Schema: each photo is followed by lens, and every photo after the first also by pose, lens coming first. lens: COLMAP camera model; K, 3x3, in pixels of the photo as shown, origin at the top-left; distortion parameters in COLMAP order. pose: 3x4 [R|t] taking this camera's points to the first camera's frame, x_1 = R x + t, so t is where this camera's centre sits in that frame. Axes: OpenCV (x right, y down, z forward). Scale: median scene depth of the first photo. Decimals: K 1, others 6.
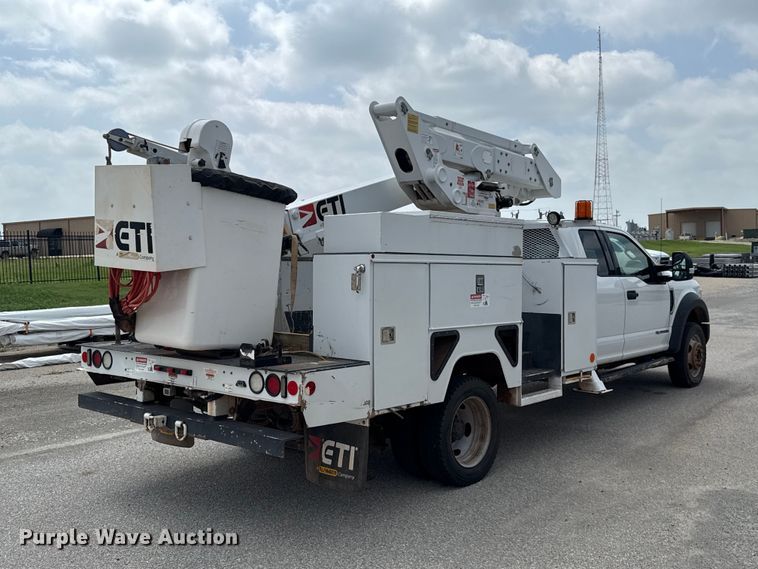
lens RADIAL K [[792.8, 0, 379.0], [0, 792.8, 284.5], [0, 0, 1]] dist [0.035837, 0.002116]
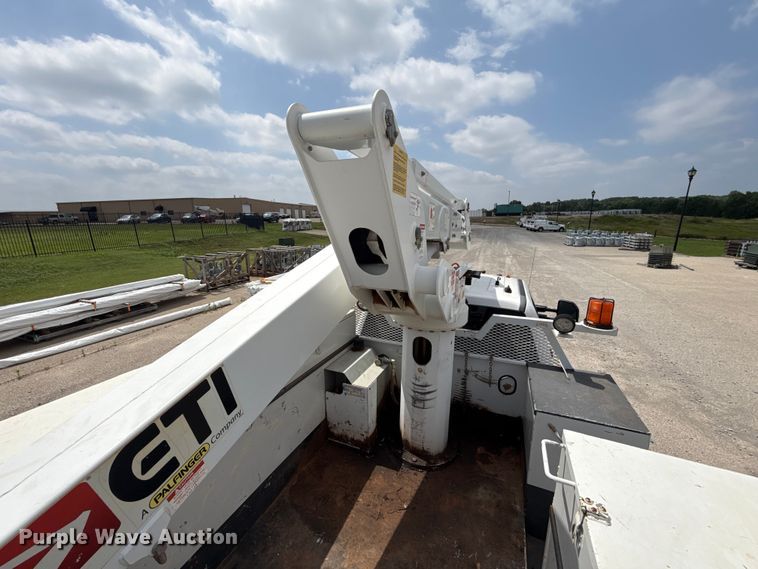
lens RADIAL K [[303.5, 0, 384.1], [0, 303.5, 281.7], [0, 0, 1]] dist [-0.000032, -0.000088]
pose [[0.942466, -0.052912, 0.330087, -0.020892], [-0.002392, 0.986302, 0.164931, -0.174255], [-0.334292, -0.156231, 0.929430, 0.856713]]
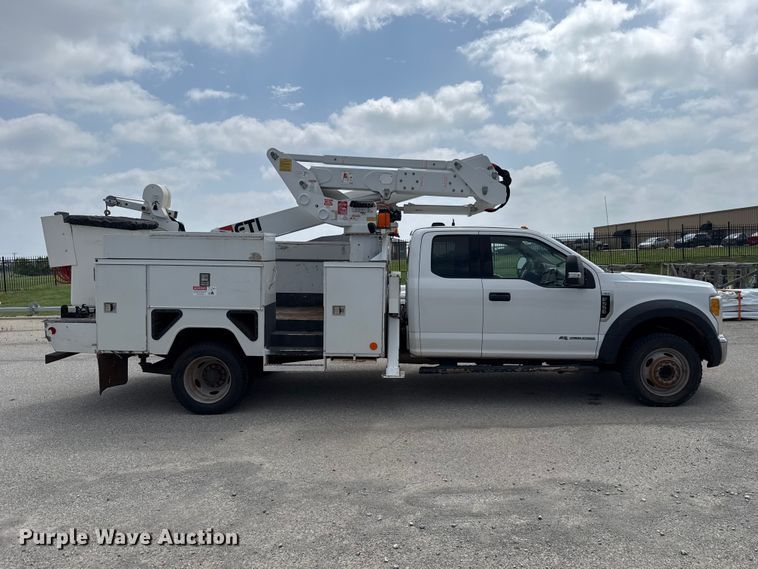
lens RADIAL K [[547.5, 0, 379.0], [0, 547.5, 284.5], [0, 0, 1]] dist [-0.003074, -0.003285]
pose [[0.623706, 0.047601, -0.780208, 0.933560], [-0.023714, 0.998837, 0.041982, -0.034875], [0.781299, -0.007683, 0.624110, 0.522639]]
